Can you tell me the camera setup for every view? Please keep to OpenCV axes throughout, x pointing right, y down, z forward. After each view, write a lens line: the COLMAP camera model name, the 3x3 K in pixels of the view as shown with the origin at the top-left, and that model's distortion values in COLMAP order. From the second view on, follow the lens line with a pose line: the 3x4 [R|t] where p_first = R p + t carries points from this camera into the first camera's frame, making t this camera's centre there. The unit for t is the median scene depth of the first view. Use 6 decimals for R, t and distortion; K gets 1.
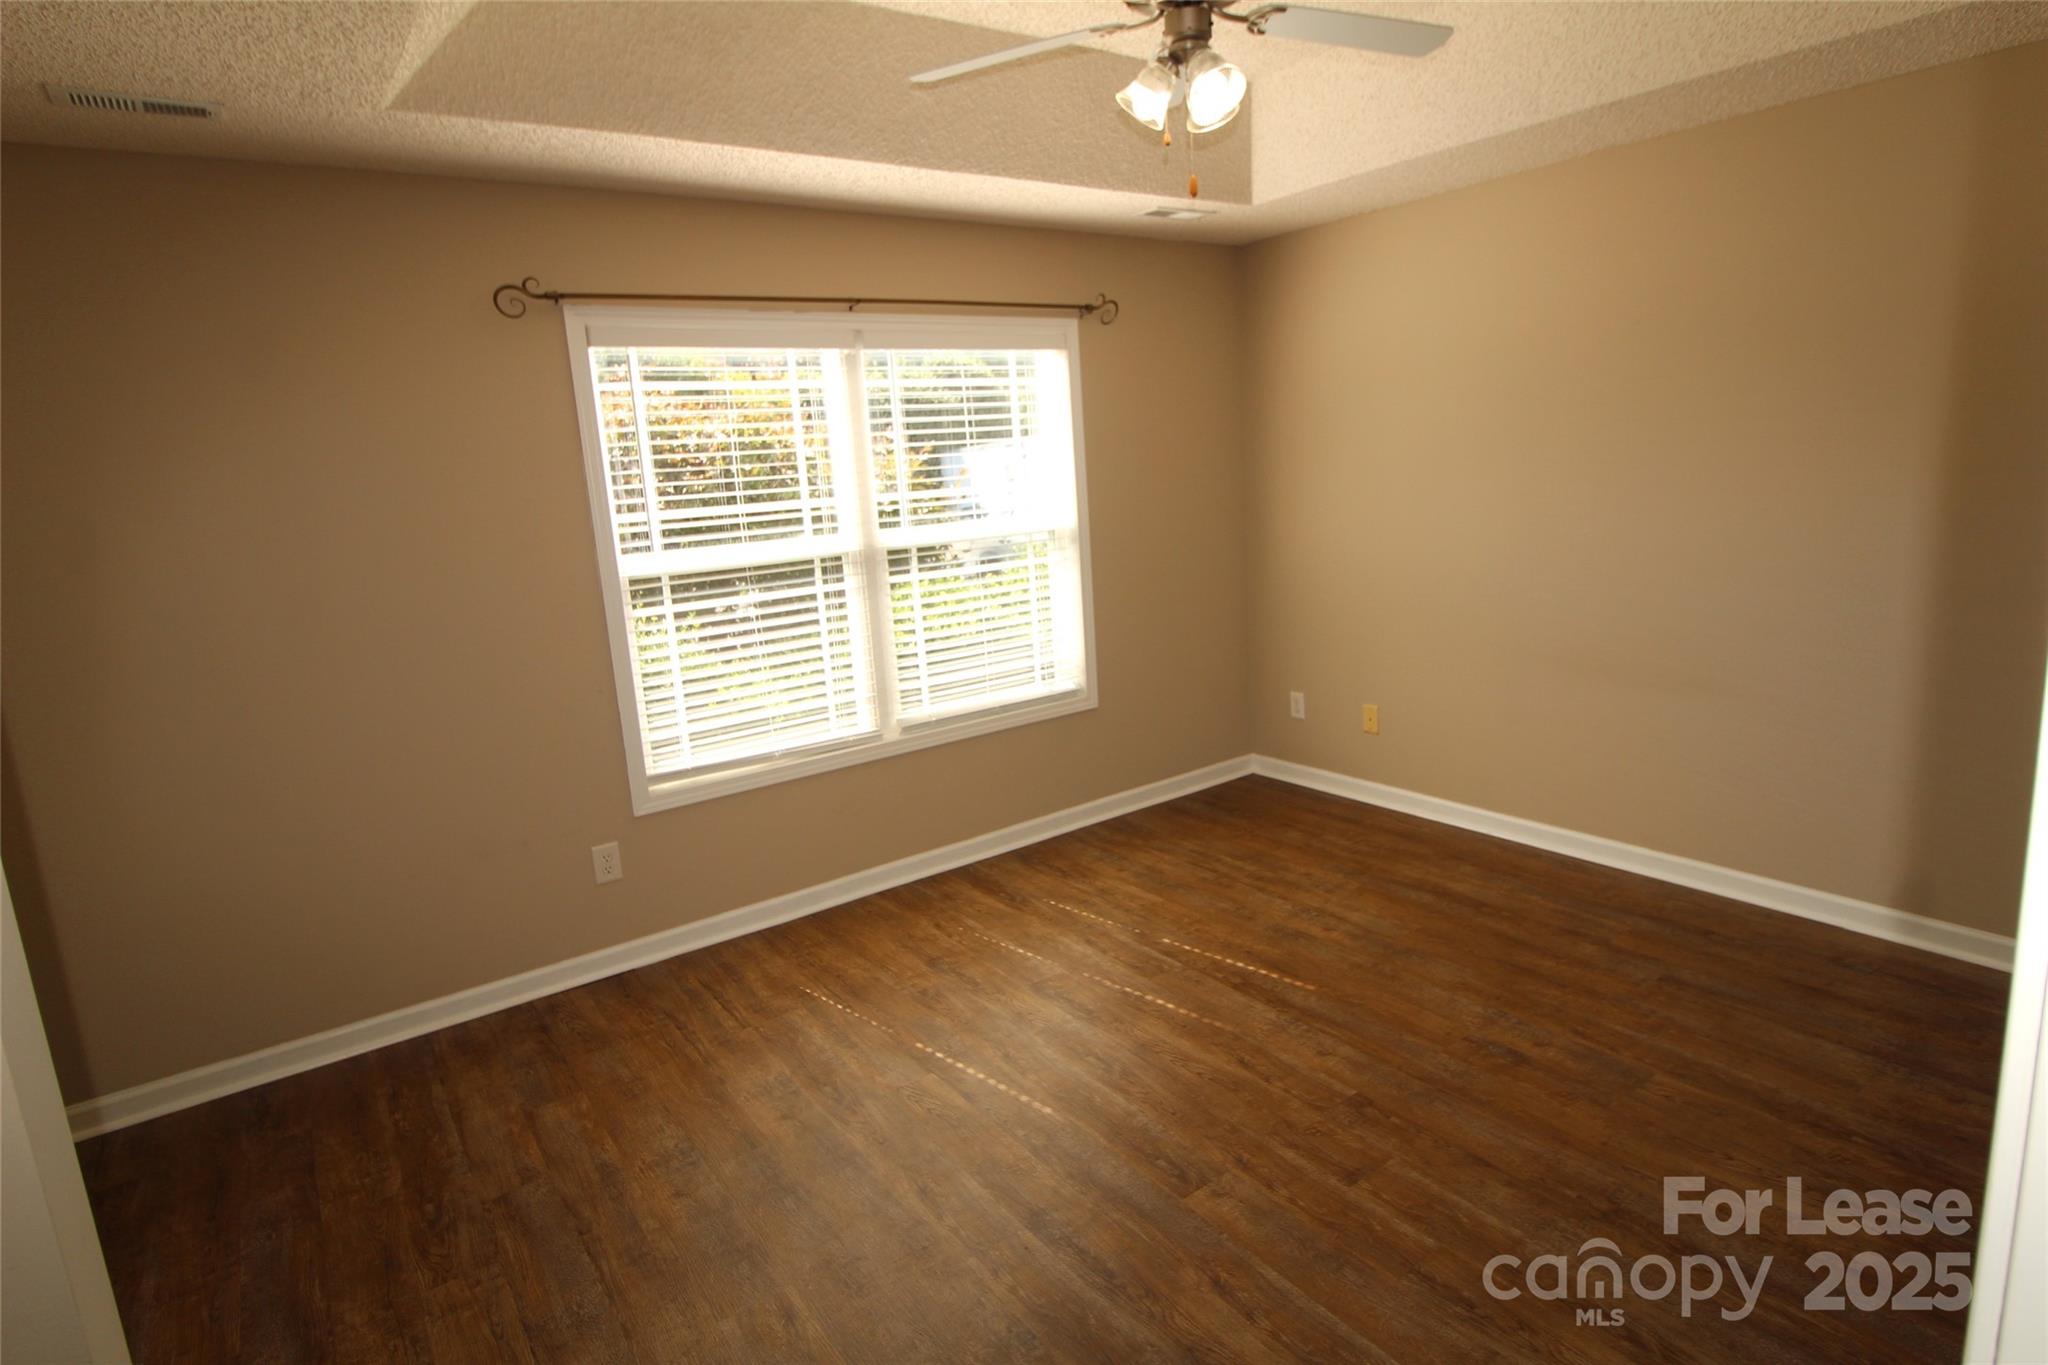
lens RADIAL K [[1067.2, 0, 1041.1], [0, 1067.2, 674.4], [0, 0, 1]] dist [0.002546, -0.015308]
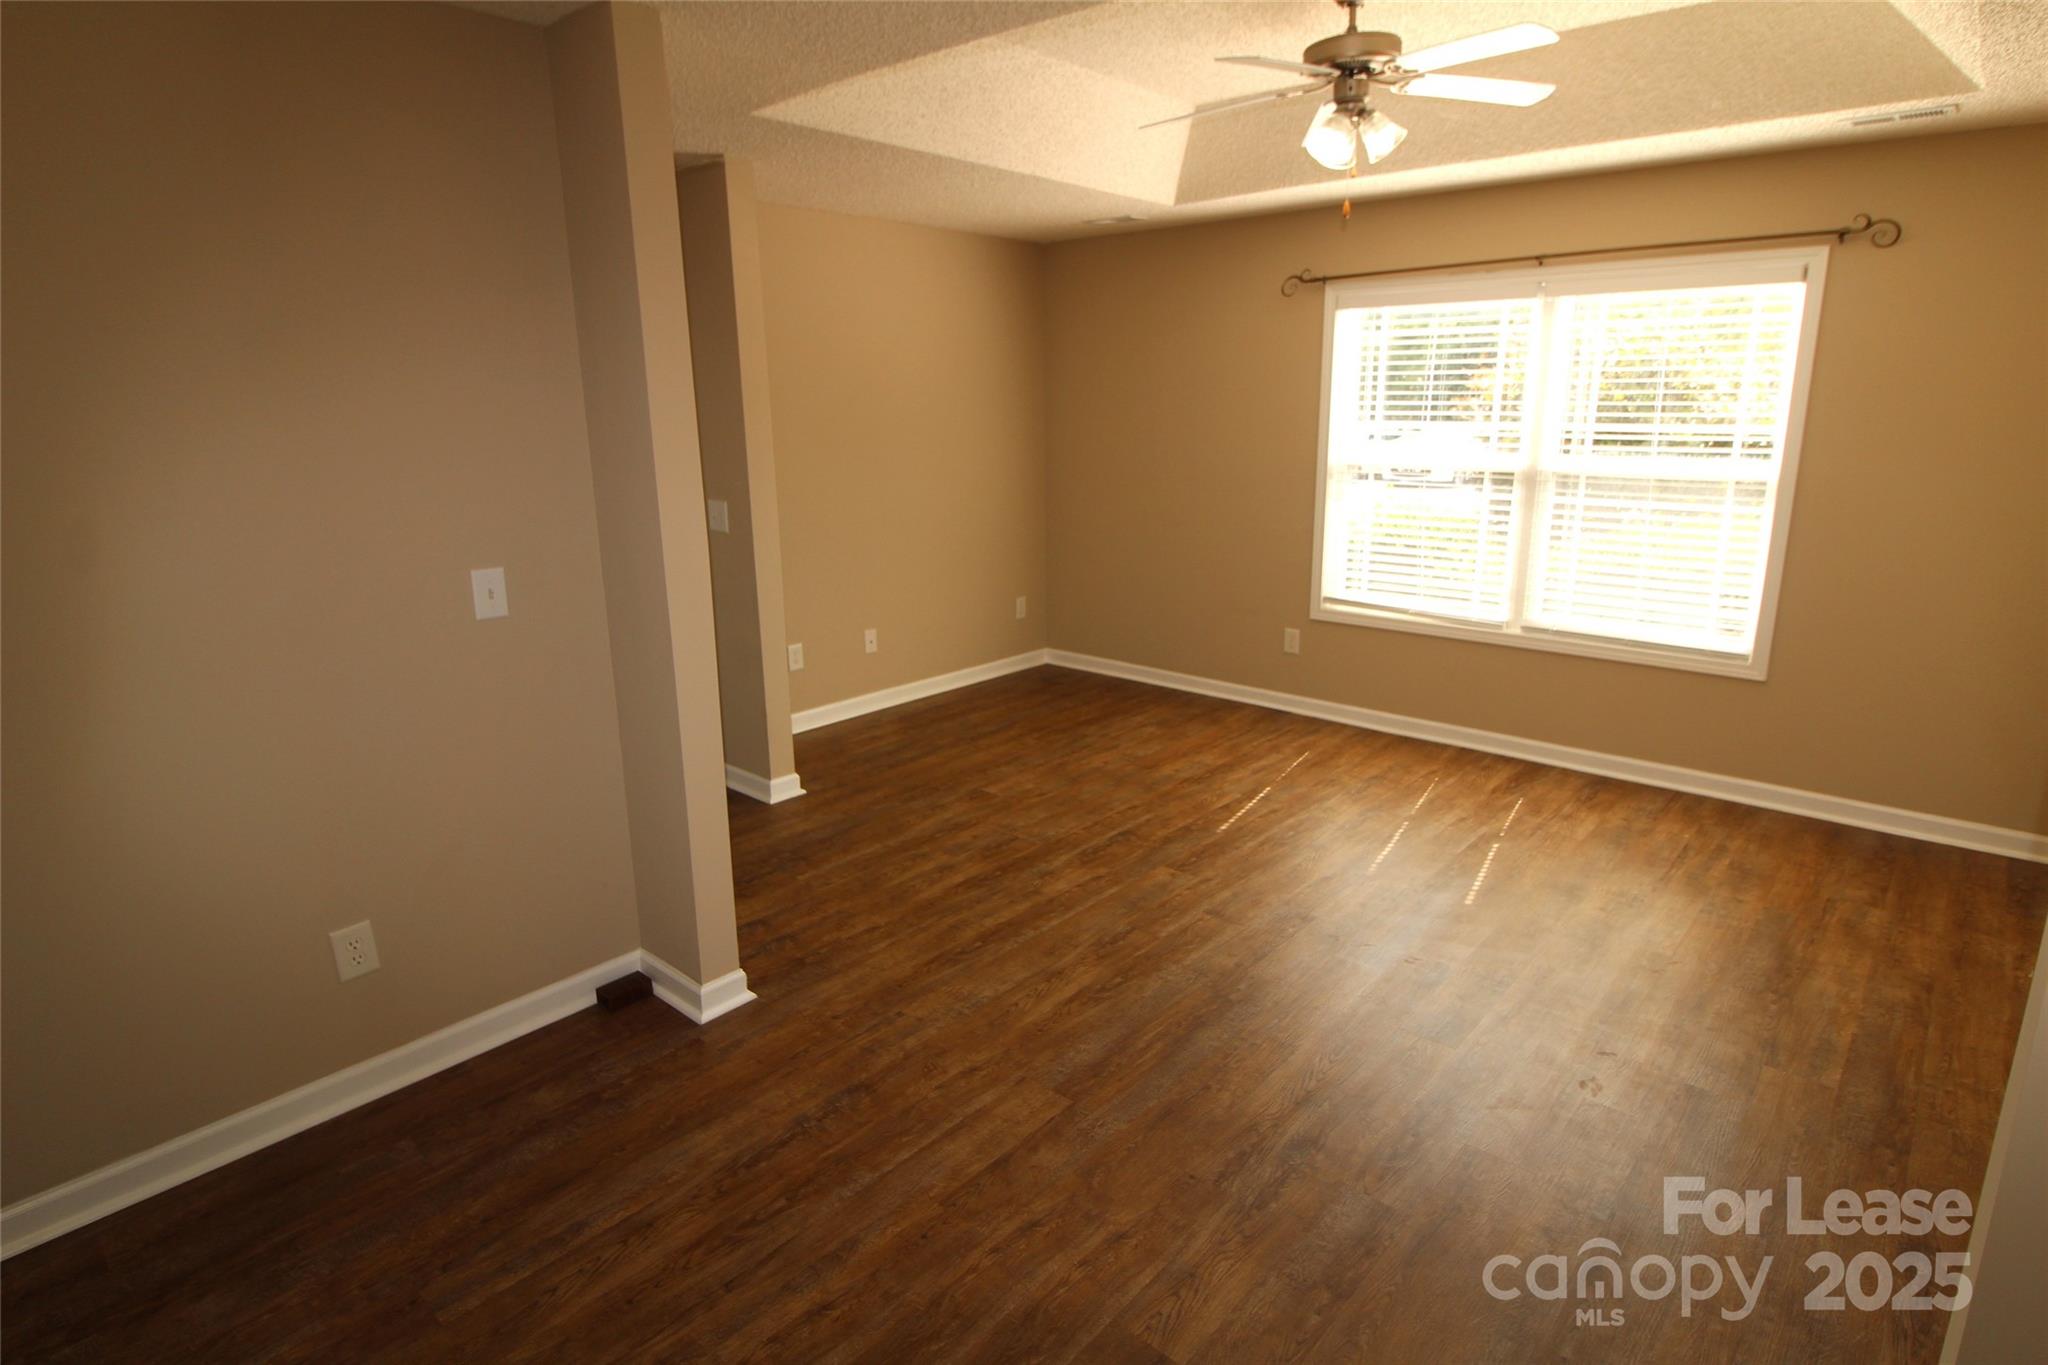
lens RADIAL K [[1067.2, 0, 1041.1], [0, 1067.2, 674.4], [0, 0, 1]] dist [0.002546, -0.015308]
pose [[0.225146, 0.305459, -0.925205, 0.926948], [-0.196869, 0.944261, 0.263843, -0.114086], [0.954228, 0.122740, 0.272732, 0.200105]]
